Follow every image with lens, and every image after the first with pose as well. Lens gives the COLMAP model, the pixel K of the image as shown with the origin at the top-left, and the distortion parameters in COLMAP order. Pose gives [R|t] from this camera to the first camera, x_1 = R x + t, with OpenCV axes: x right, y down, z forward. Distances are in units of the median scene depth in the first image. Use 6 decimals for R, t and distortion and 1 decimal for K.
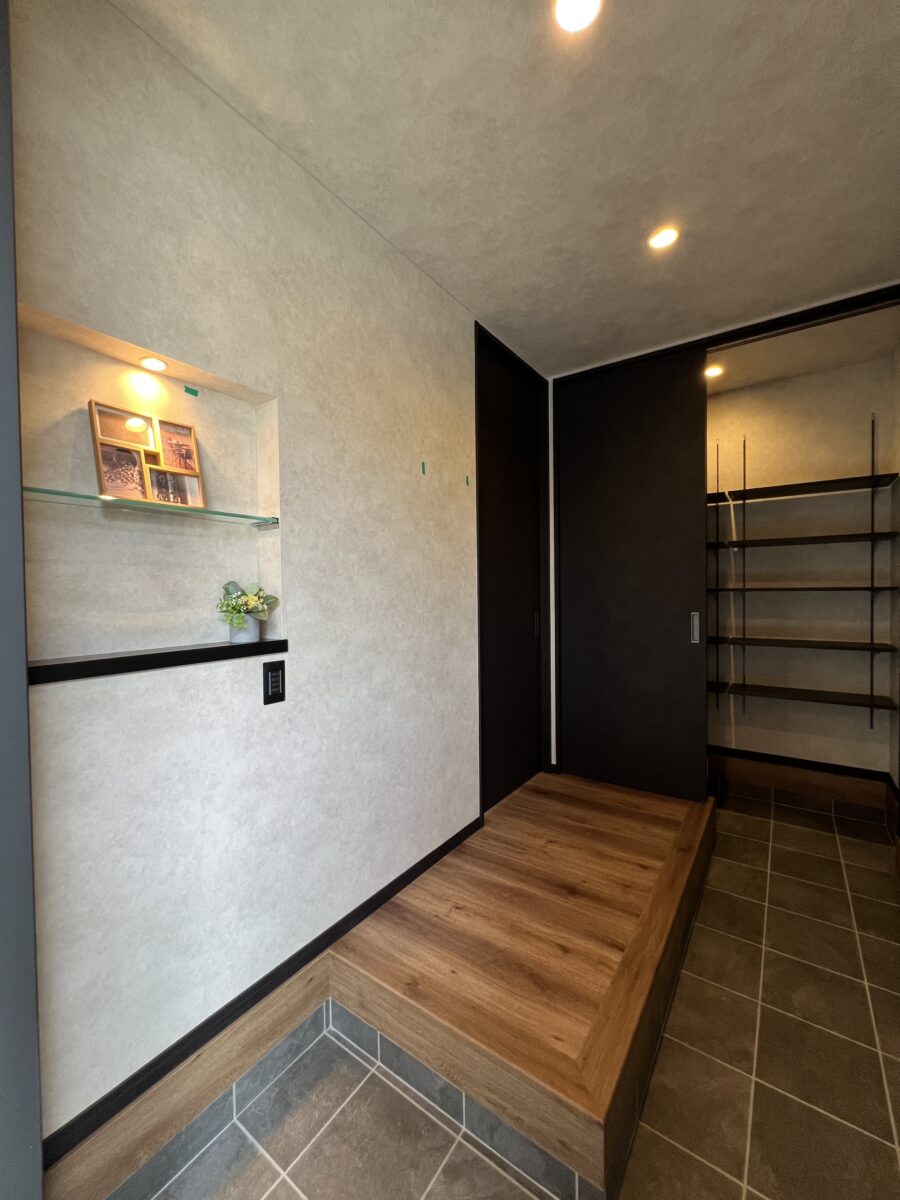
lens RADIAL K [[480.7, 0, 453.1], [0, 480.7, 595.7], [0, 0, 1]] dist [-0.002655, 0.000489]
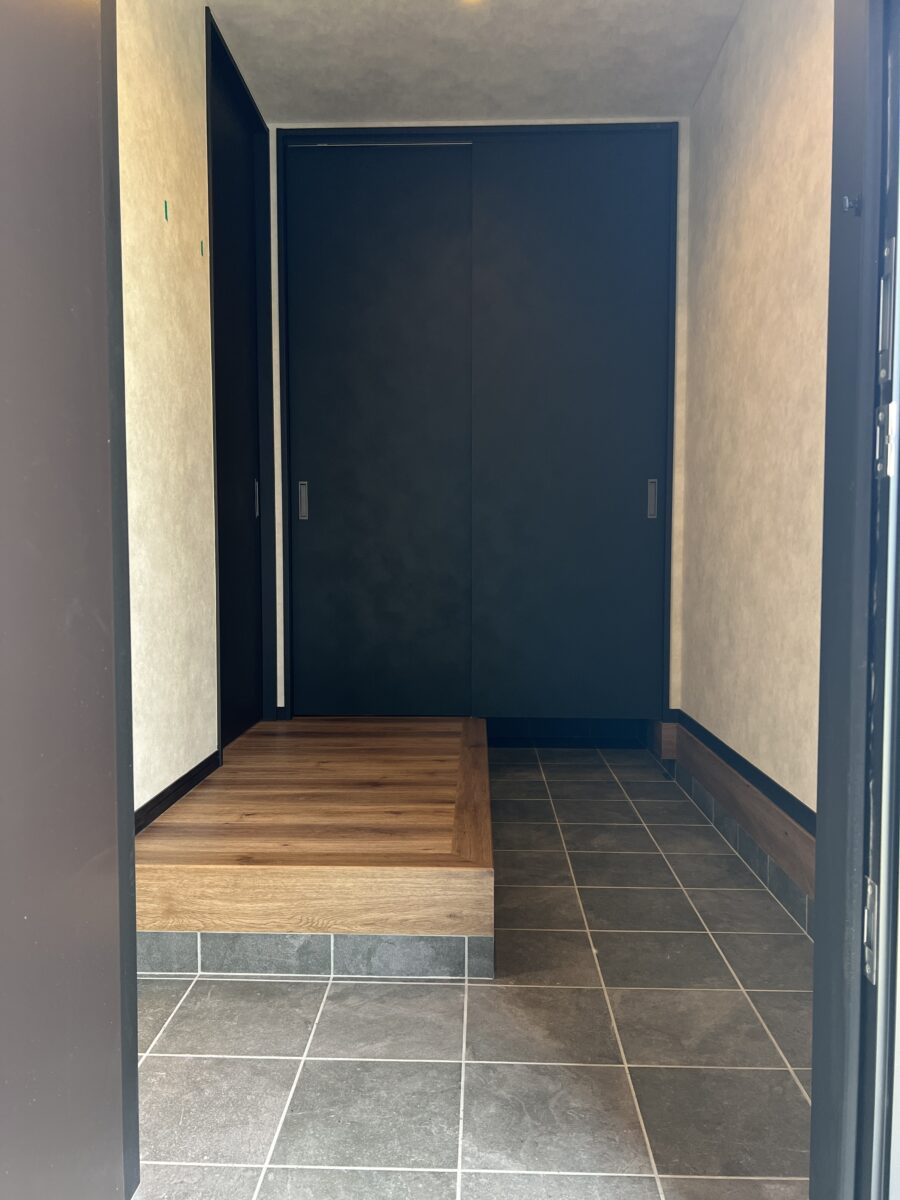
lens RADIAL K [[900.4, 0, 448.3], [0, 900.4, 600.8], [0, 0, 1]] dist [0.022921, -0.013702]
pose [[0.838446, -0.019354, 0.544640, -0.504913], [0.001342, 0.999440, 0.033449, 0.281116], [-0.544982, -0.027315, 0.838003, -0.347095]]
